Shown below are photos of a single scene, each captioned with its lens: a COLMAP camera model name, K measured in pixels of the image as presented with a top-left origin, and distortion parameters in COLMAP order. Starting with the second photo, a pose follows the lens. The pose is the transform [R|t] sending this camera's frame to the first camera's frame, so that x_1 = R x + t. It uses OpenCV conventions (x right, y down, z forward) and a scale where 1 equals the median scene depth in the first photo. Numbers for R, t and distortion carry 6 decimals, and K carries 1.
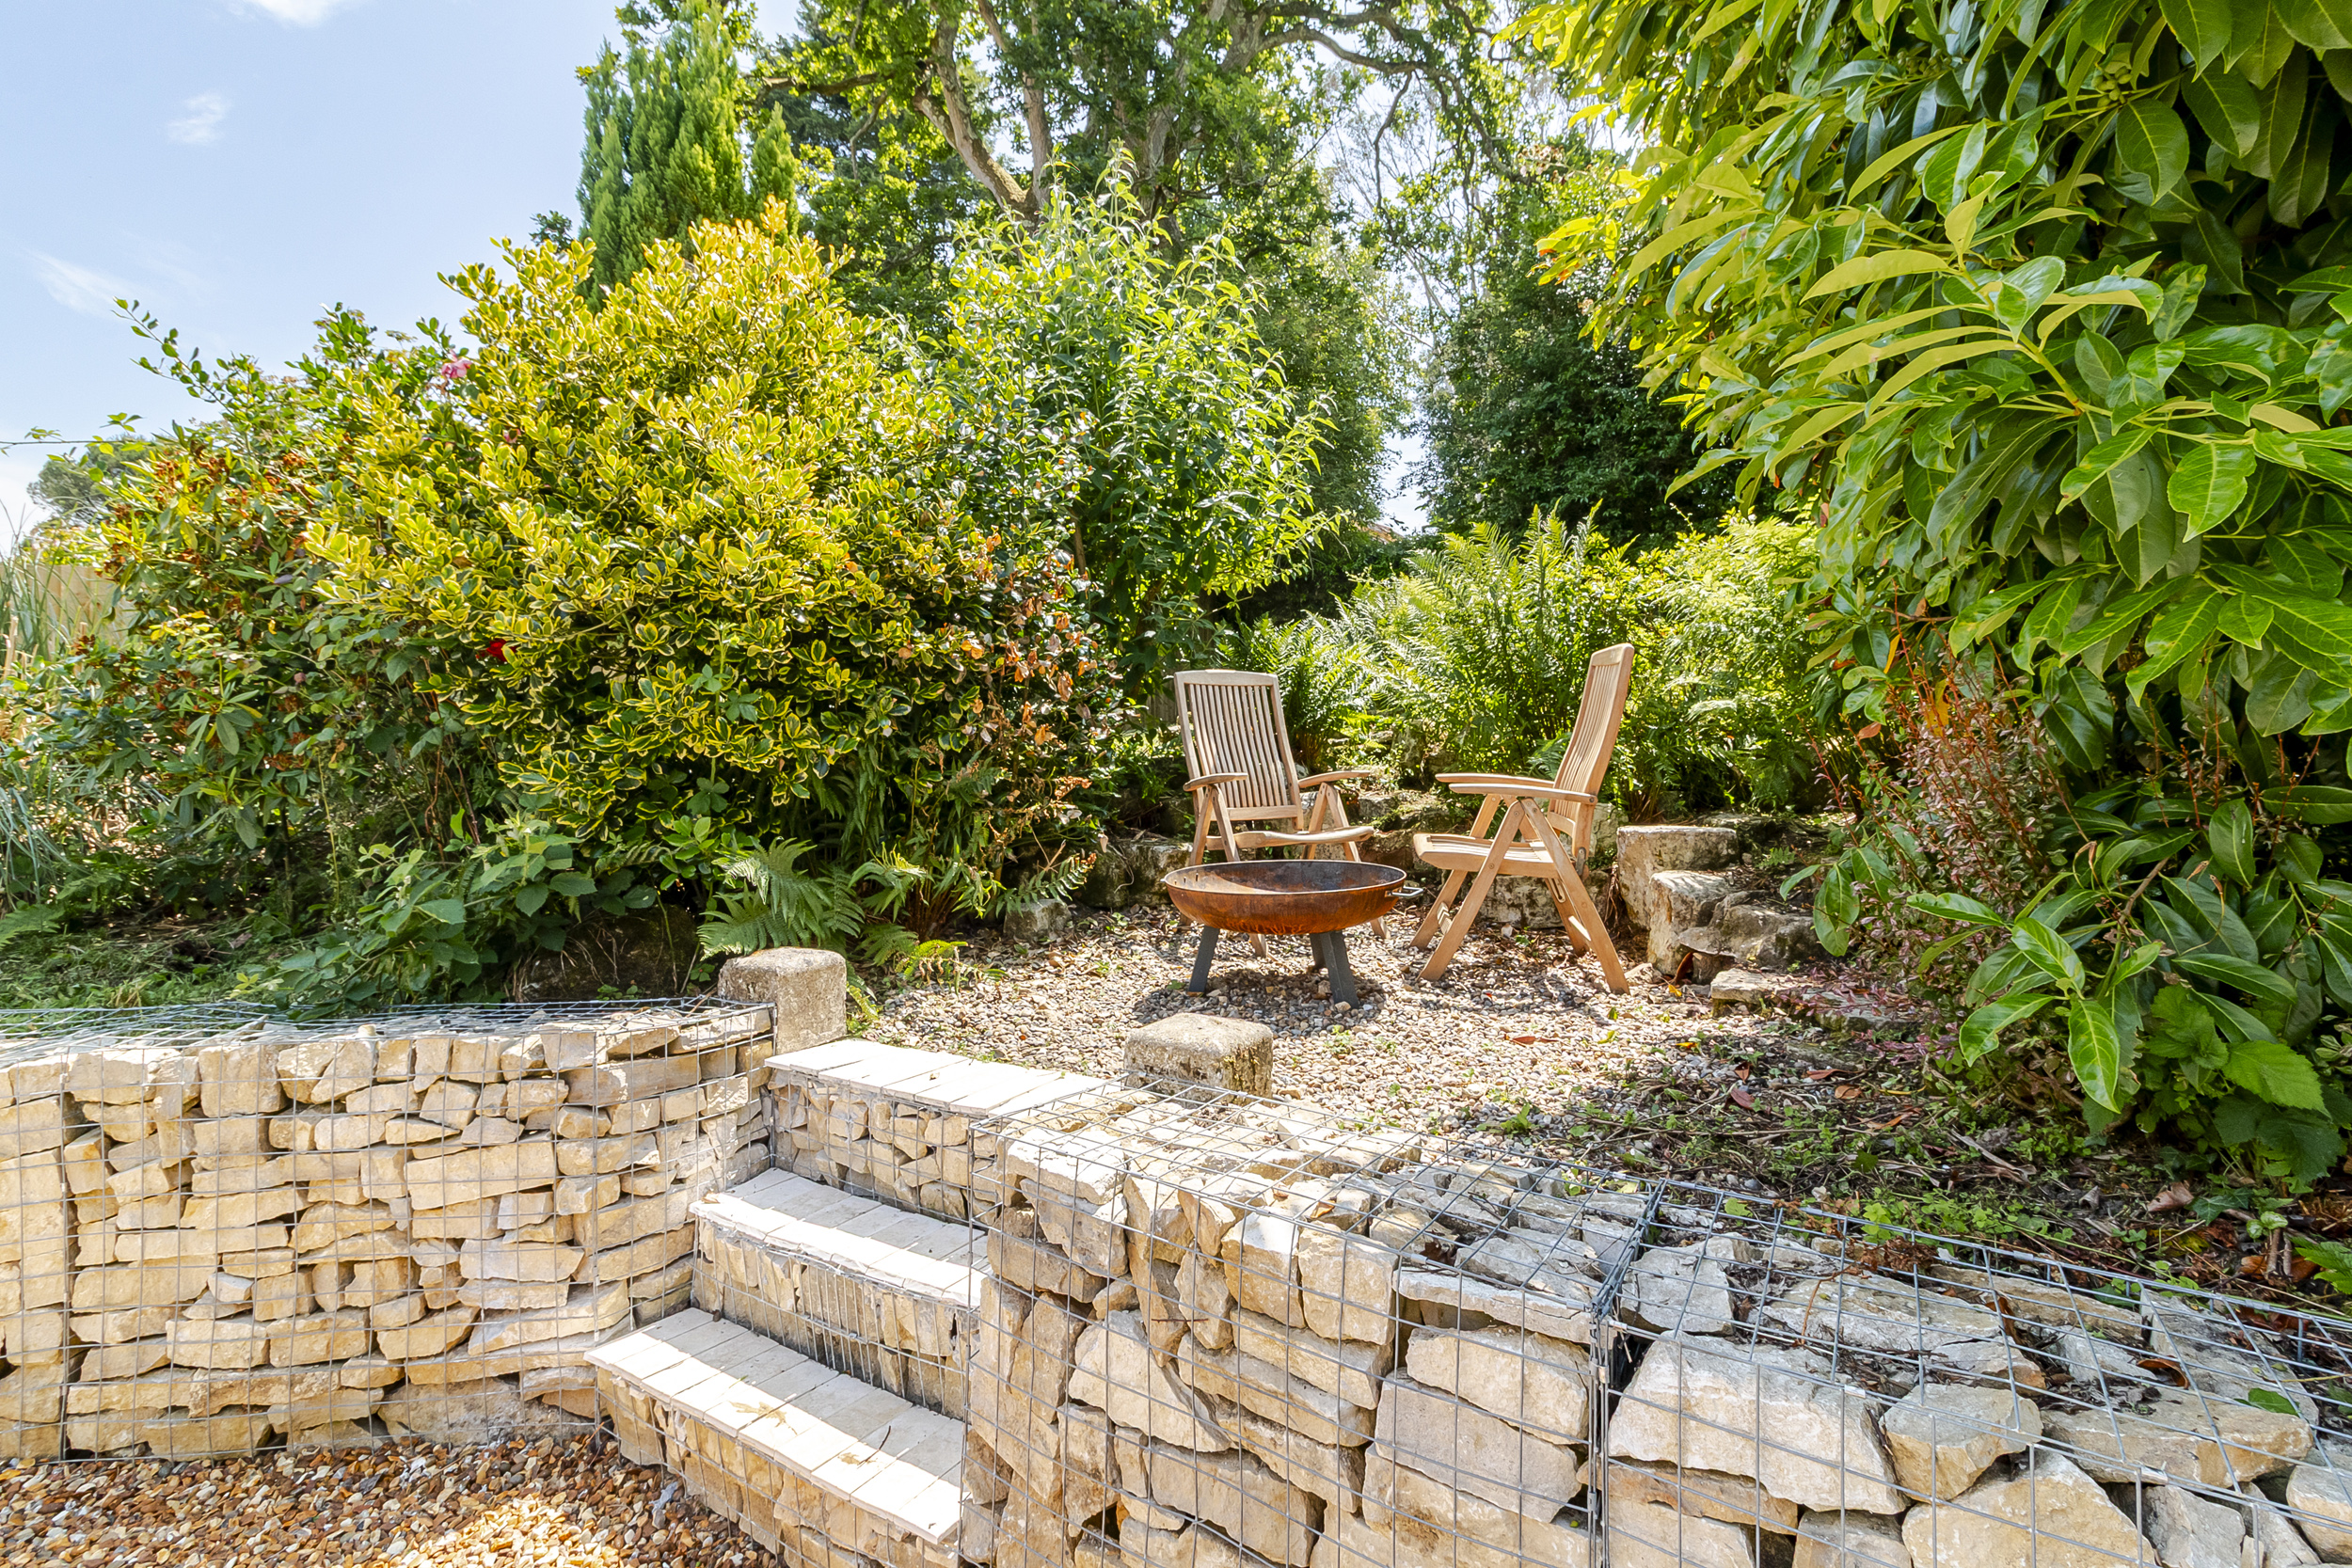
lens RADIAL K [[1112.0, 0, 1146.6], [0, 1112.0, 738.2], [0, 0, 1]] dist [0.000149, 0.000009]
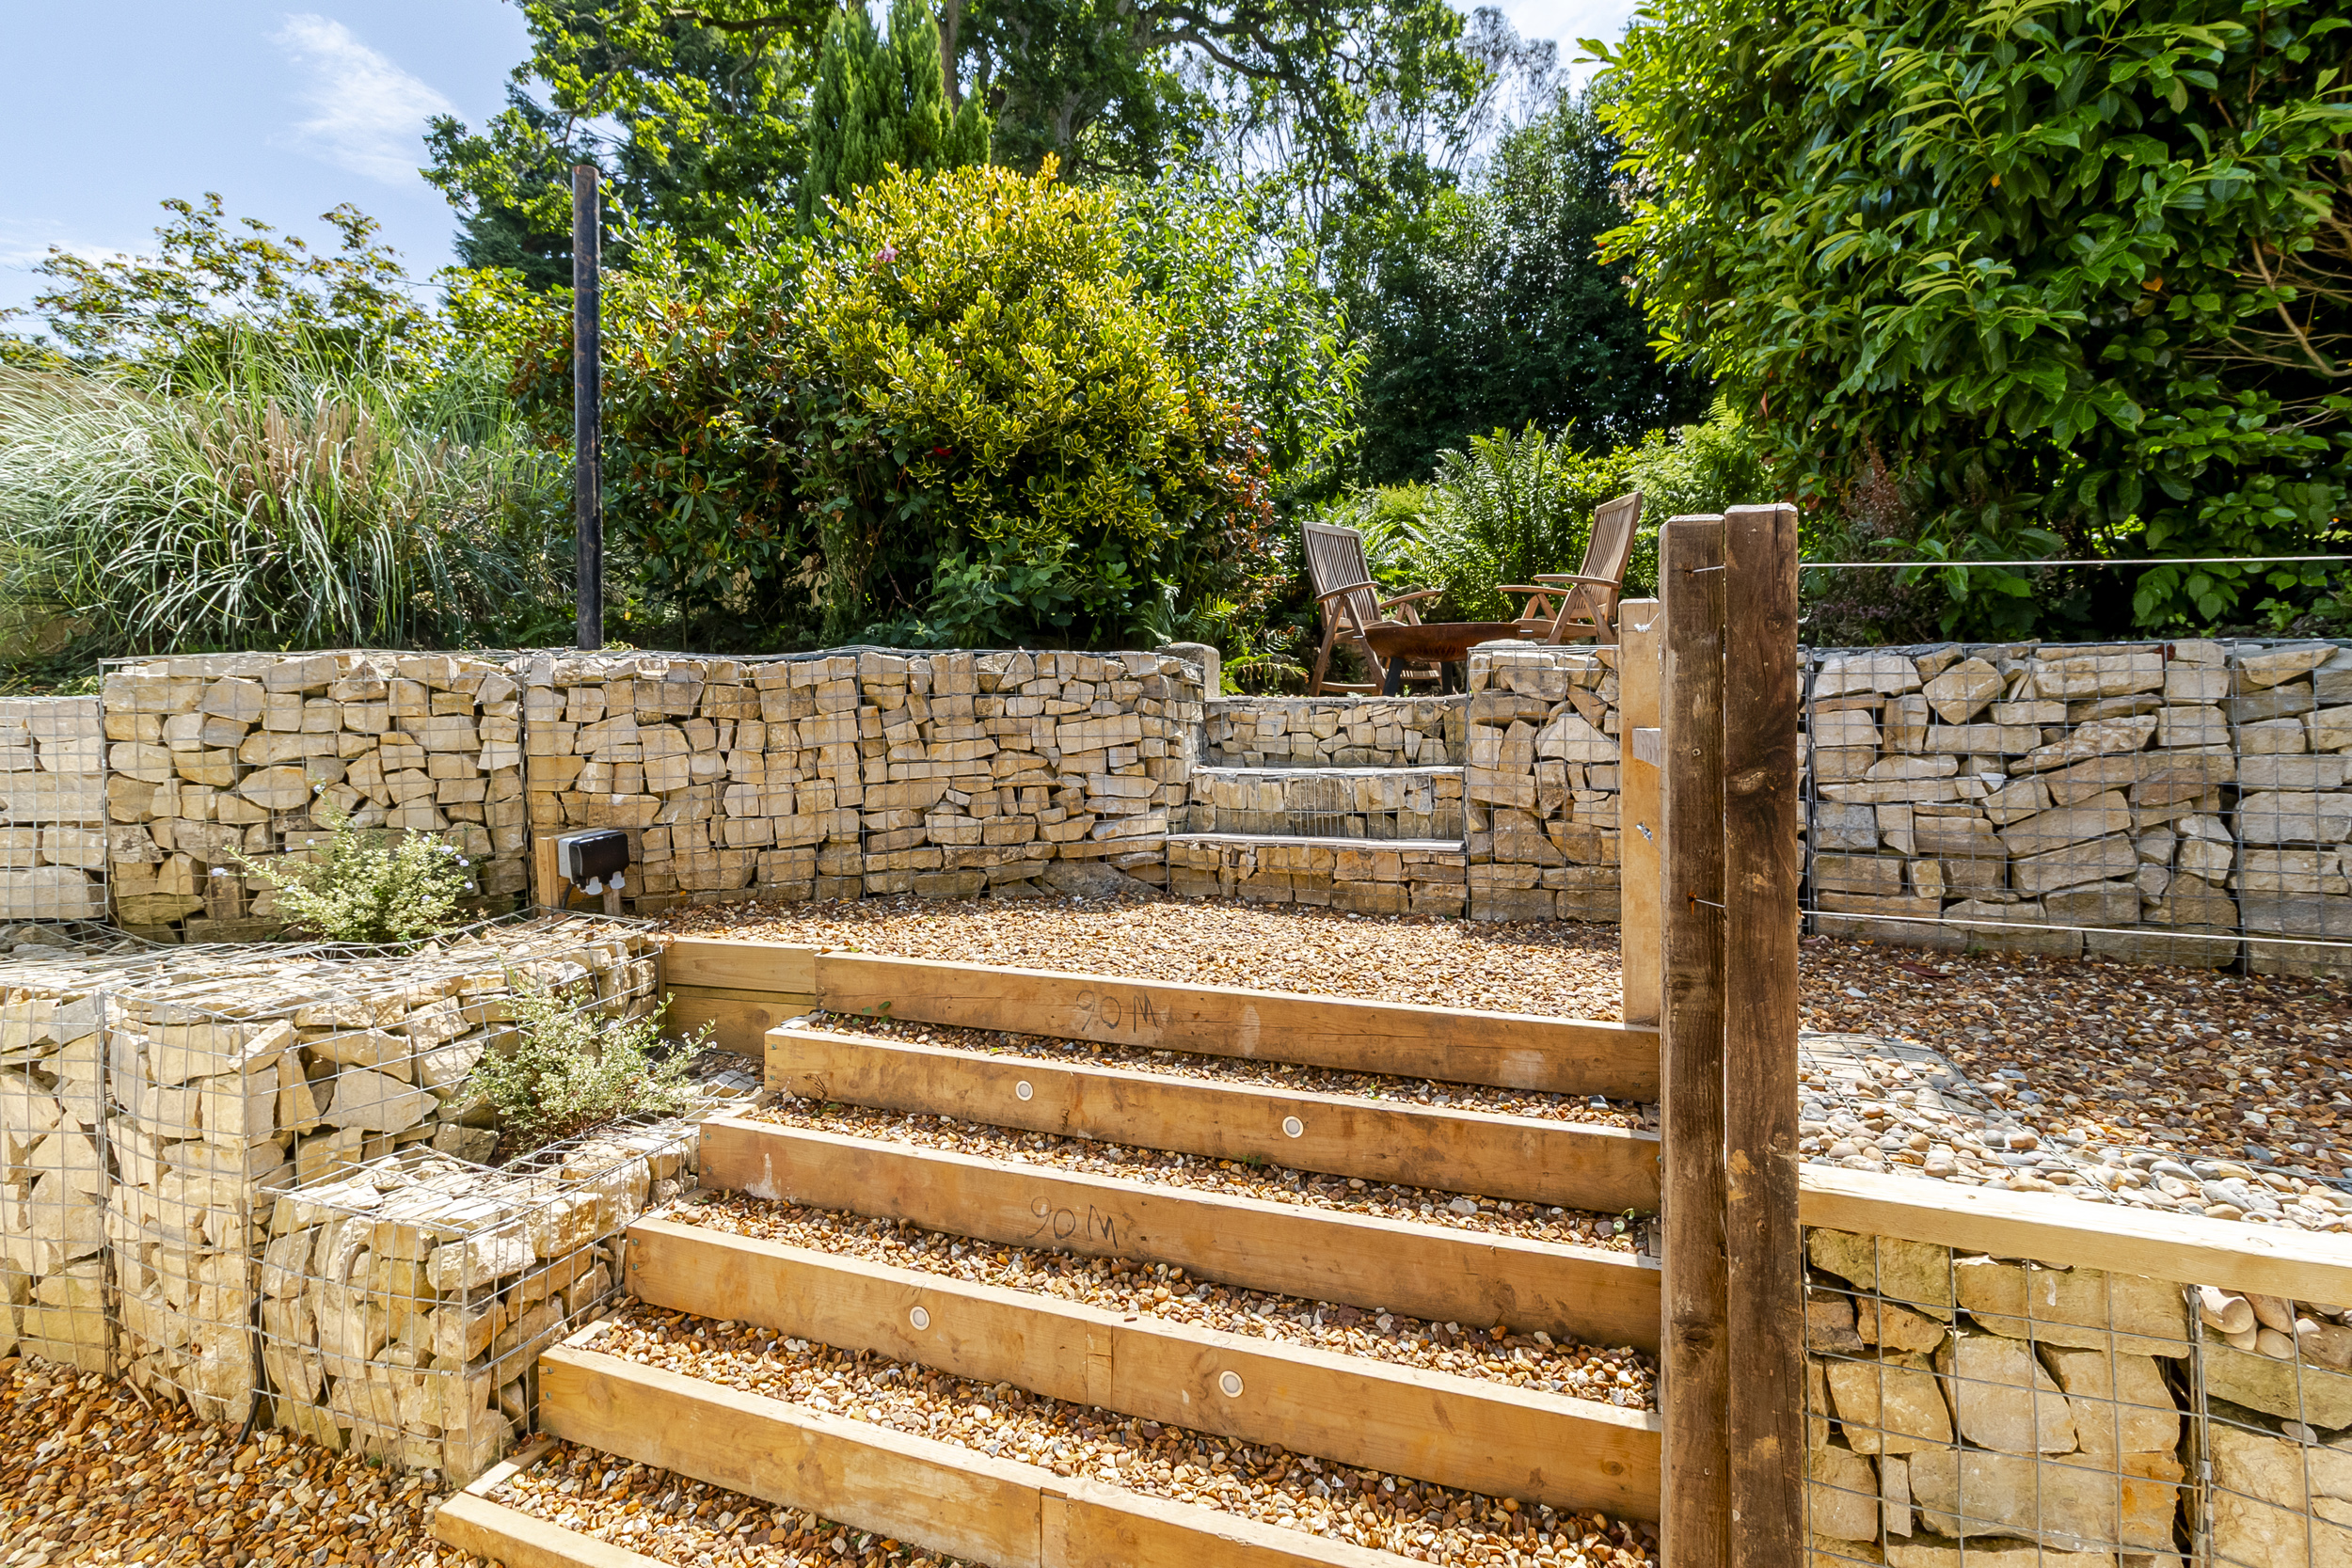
lens RADIAL K [[1129.3, 0, 1162.0], [0, 1129.3, 693.2], [0, 0, 1]] dist [-0.002918, -0.000657]
pose [[0.978128, 0.009980, 0.207766, -0.863272], [-0.005893, 0.999777, -0.020279, 0.366597], [-0.207922, 0.018611, 0.977968, -0.672958]]
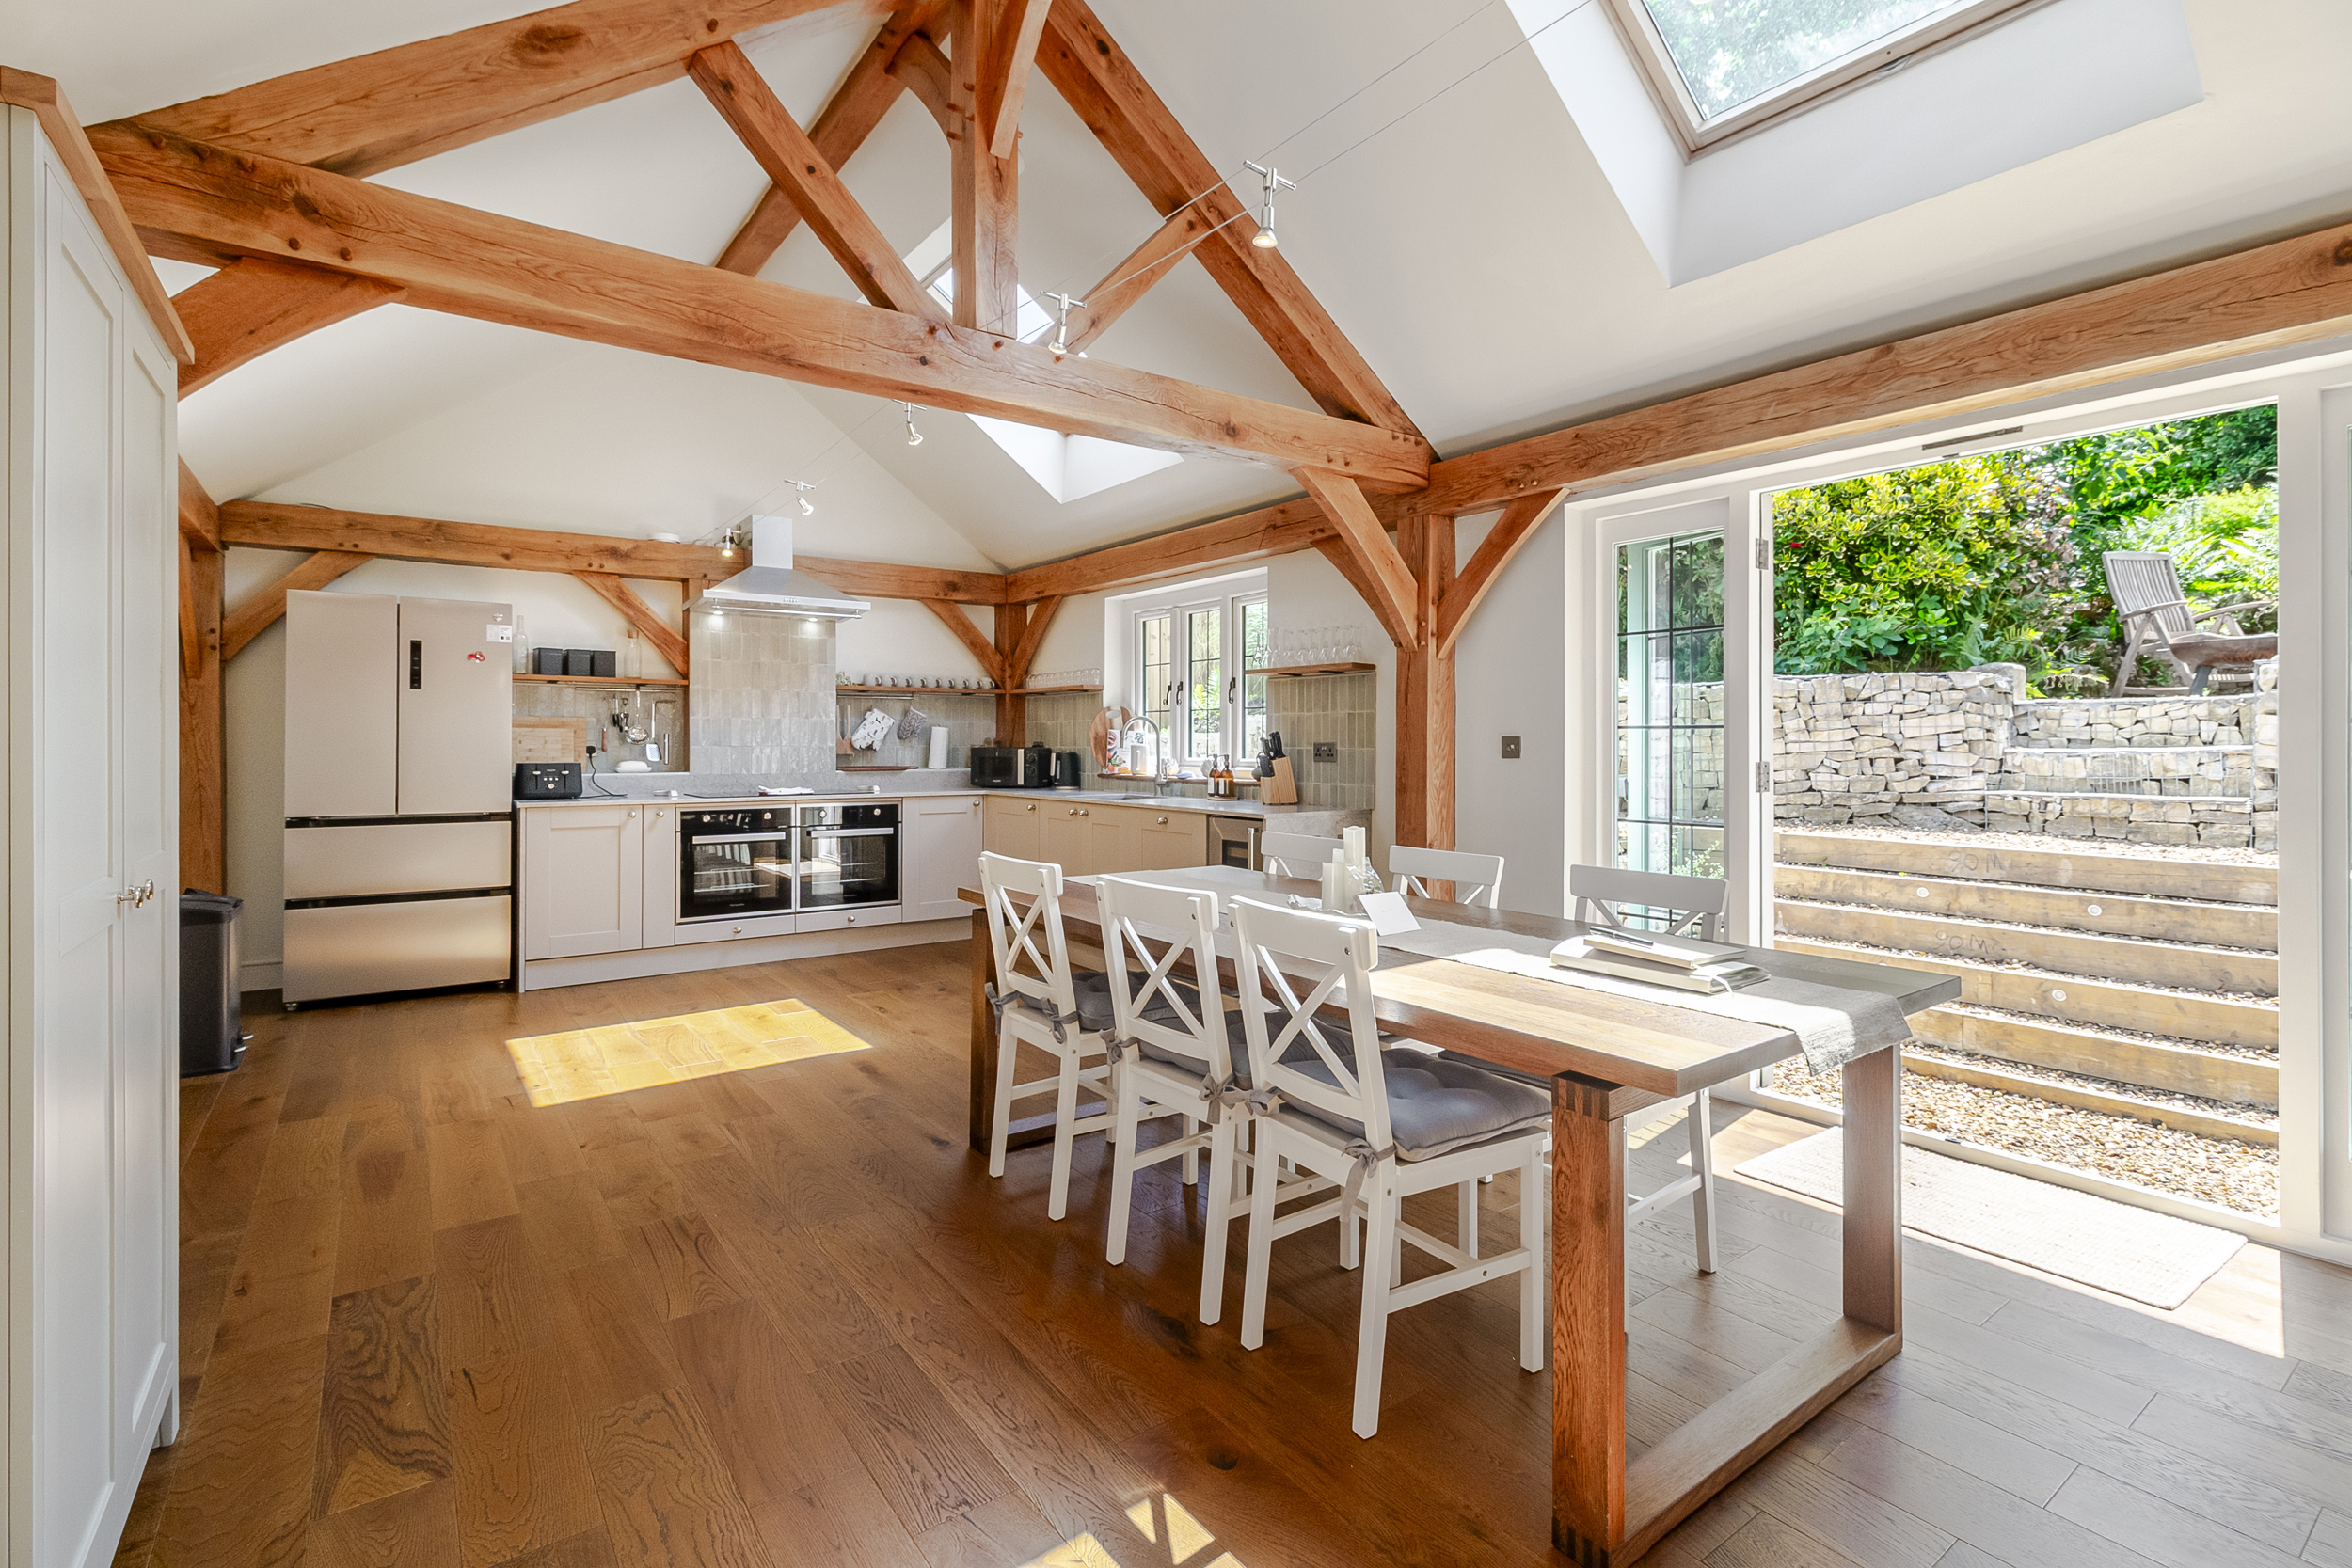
lens RADIAL K [[1082.9, 0, 1167.7], [0, 1082.9, 744.2], [0, 0, 1]] dist [0.000988, 0.001041]
pose [[0.928630, 0.002410, -0.370999, -1.328583], [0.002211, 0.999925, 0.012030, 0.404464], [0.371000, -0.011991, 0.928556, -2.035397]]
